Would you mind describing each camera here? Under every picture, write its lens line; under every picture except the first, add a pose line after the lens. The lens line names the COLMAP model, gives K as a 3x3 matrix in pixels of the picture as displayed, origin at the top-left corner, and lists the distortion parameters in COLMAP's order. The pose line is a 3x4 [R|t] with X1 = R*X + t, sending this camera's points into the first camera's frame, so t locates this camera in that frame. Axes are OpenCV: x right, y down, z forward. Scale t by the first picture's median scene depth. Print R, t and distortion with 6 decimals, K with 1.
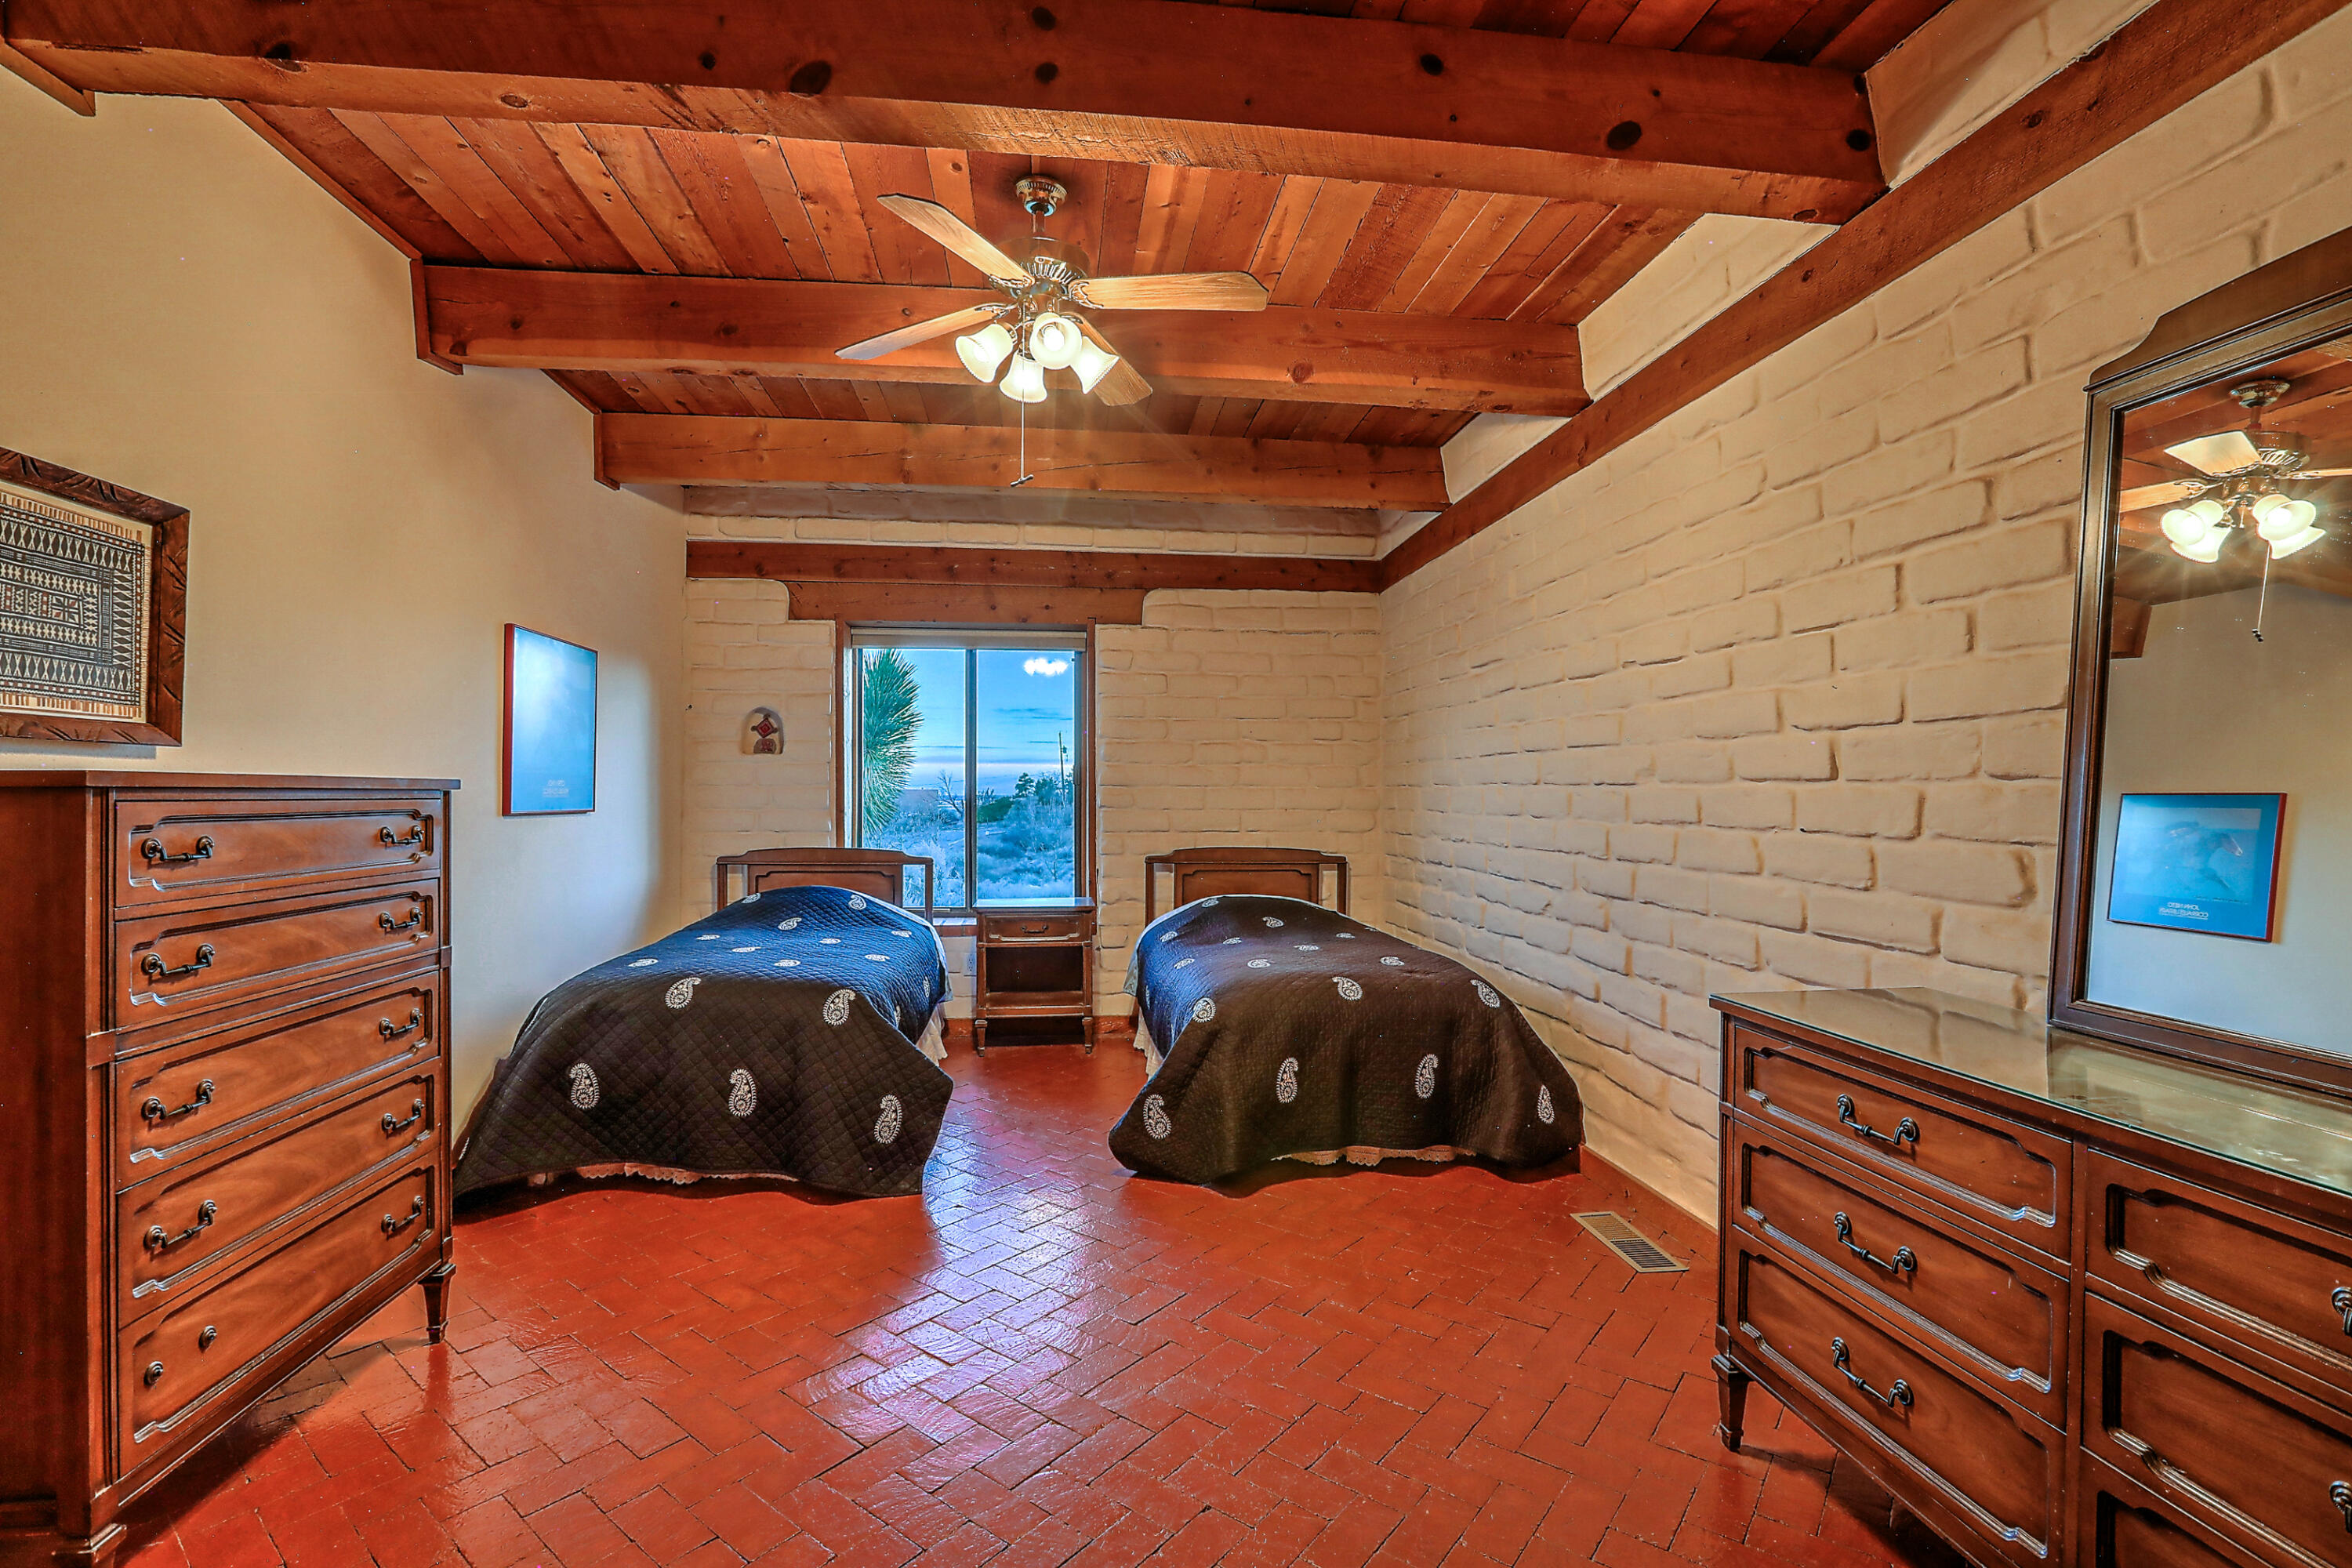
lens RADIAL K [[1071.3, 0, 1174.5], [0, 1071.3, 780.9], [0, 0, 1]] dist [-0.045794, 0.015485]
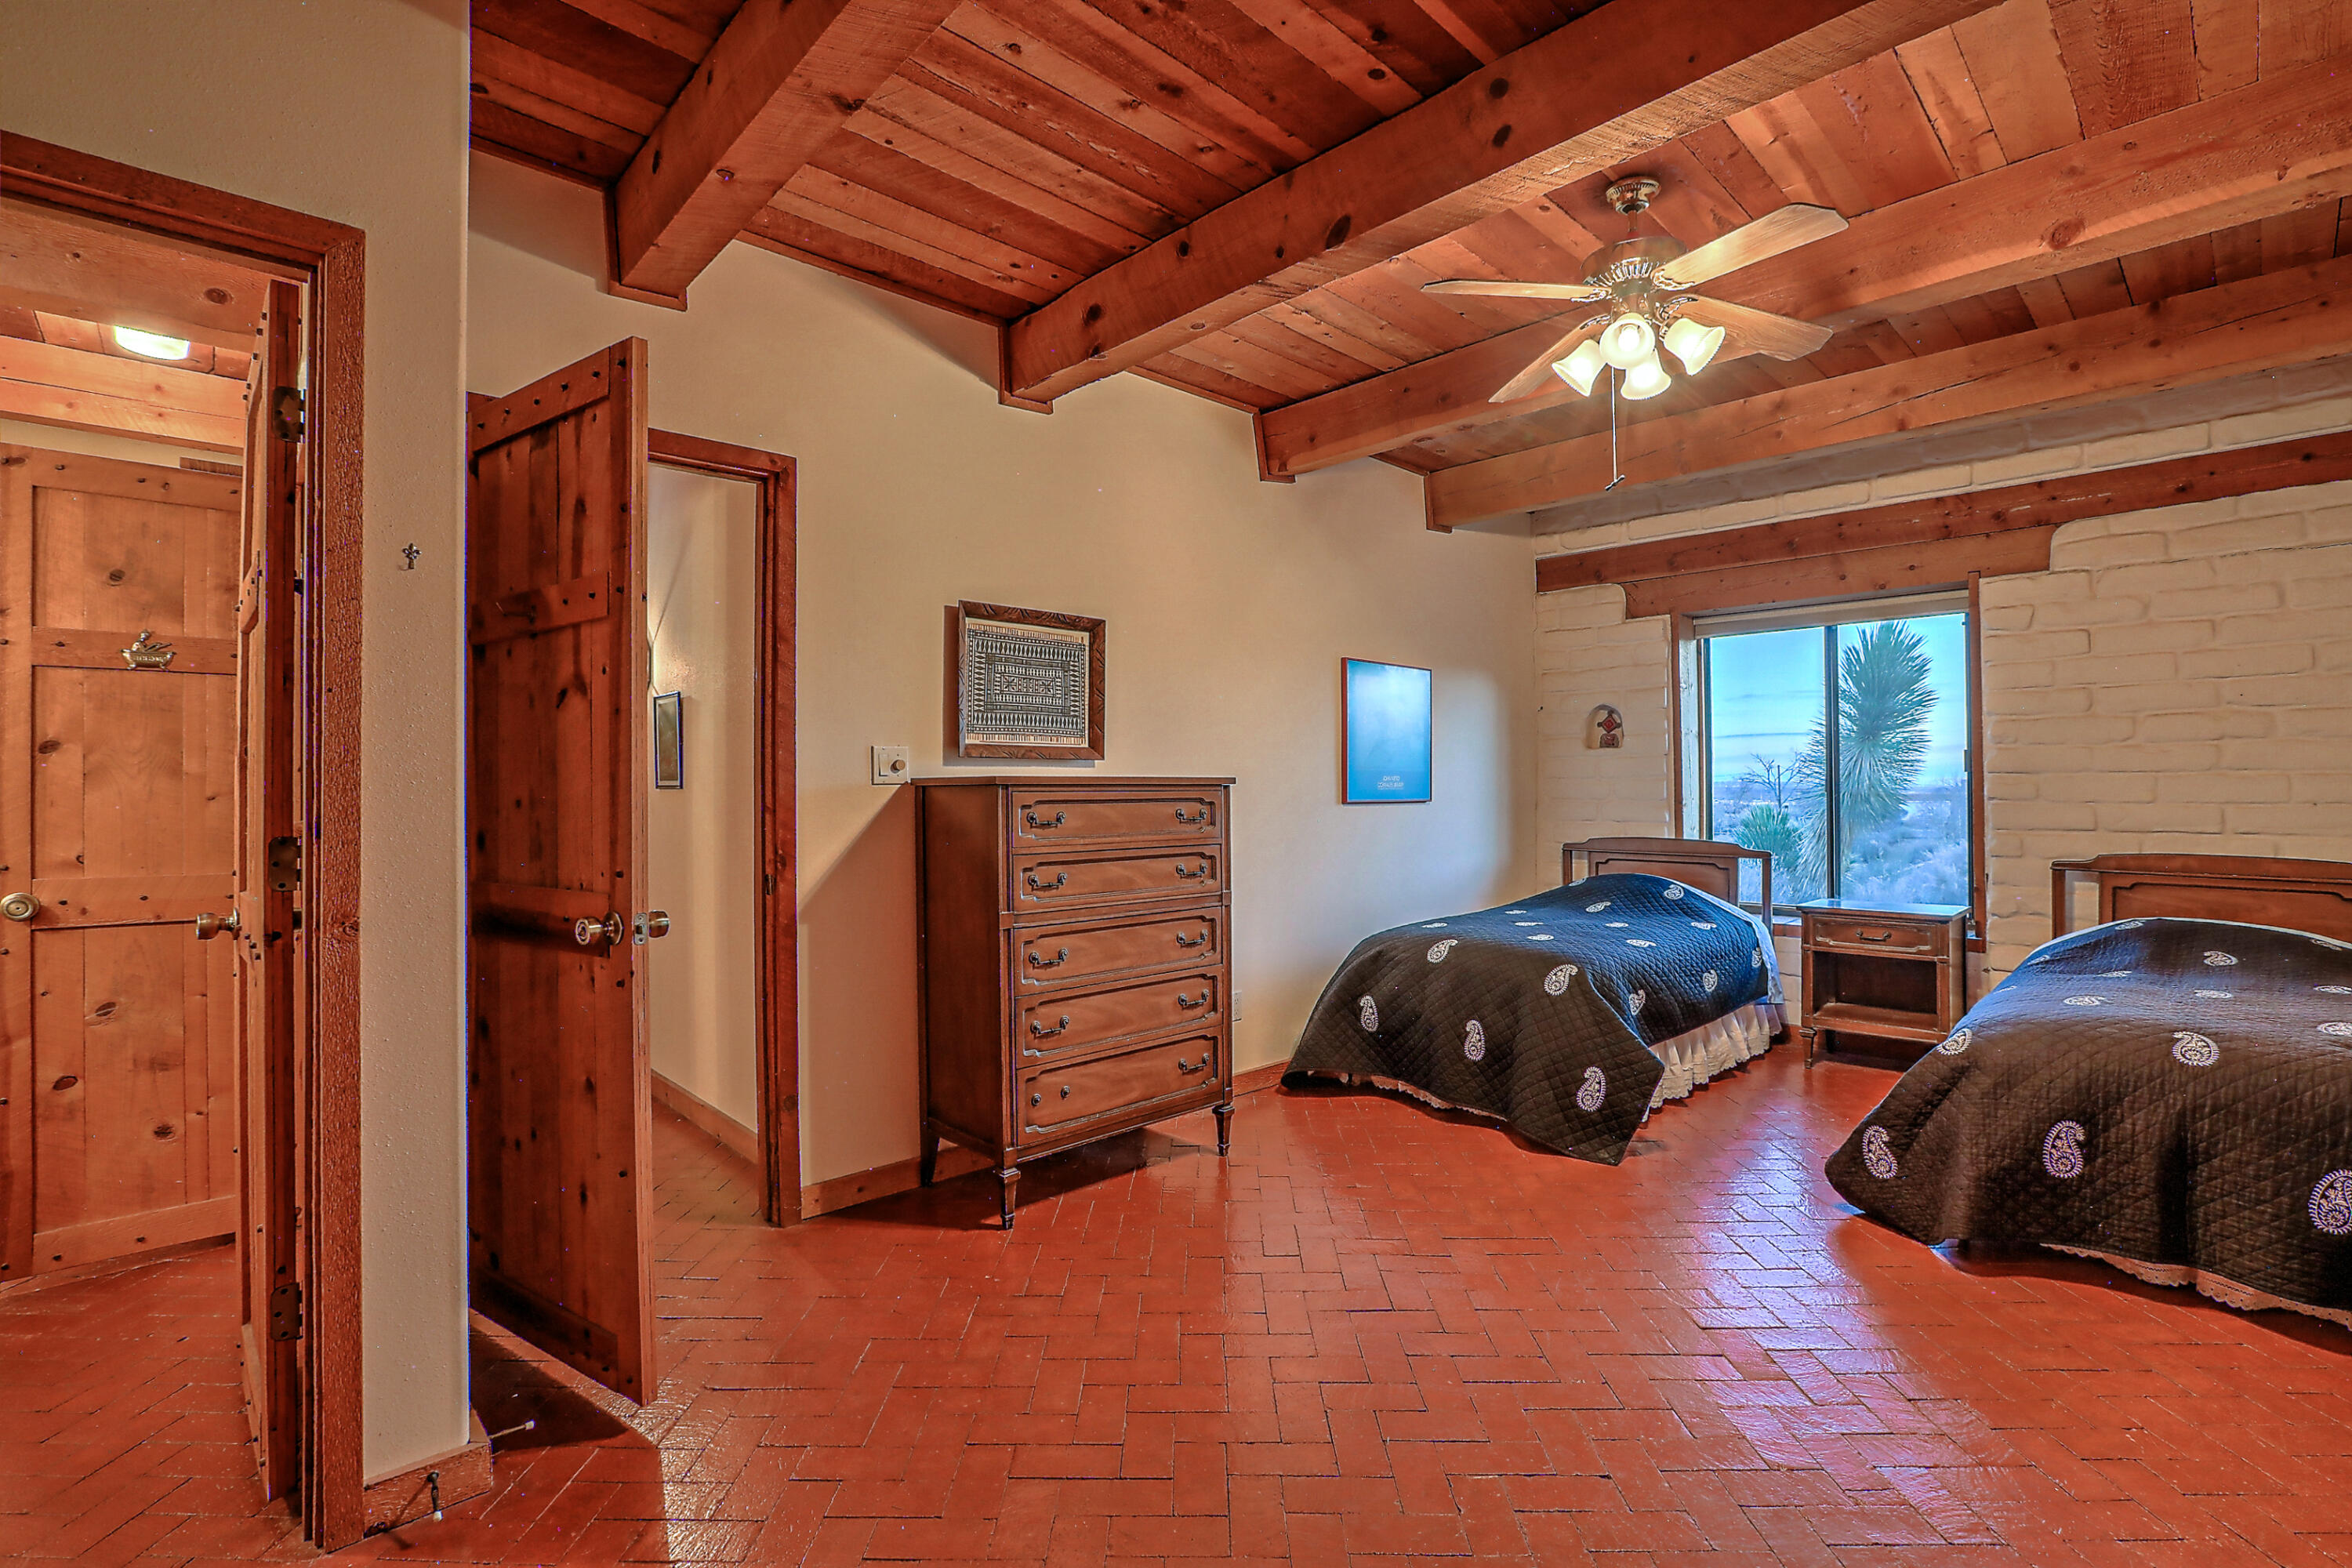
lens RADIAL K [[1071.3, 0, 1177.5], [0, 1071.3, 782.4], [0, 0, 1]] dist [-0.045794, 0.015485]
pose [[0.599562, -0.008886, -0.800279, 0.332132], [0.015401, 0.999881, 0.000436, 0.002593], [0.800180, -0.012586, 0.599628, 0.029988]]
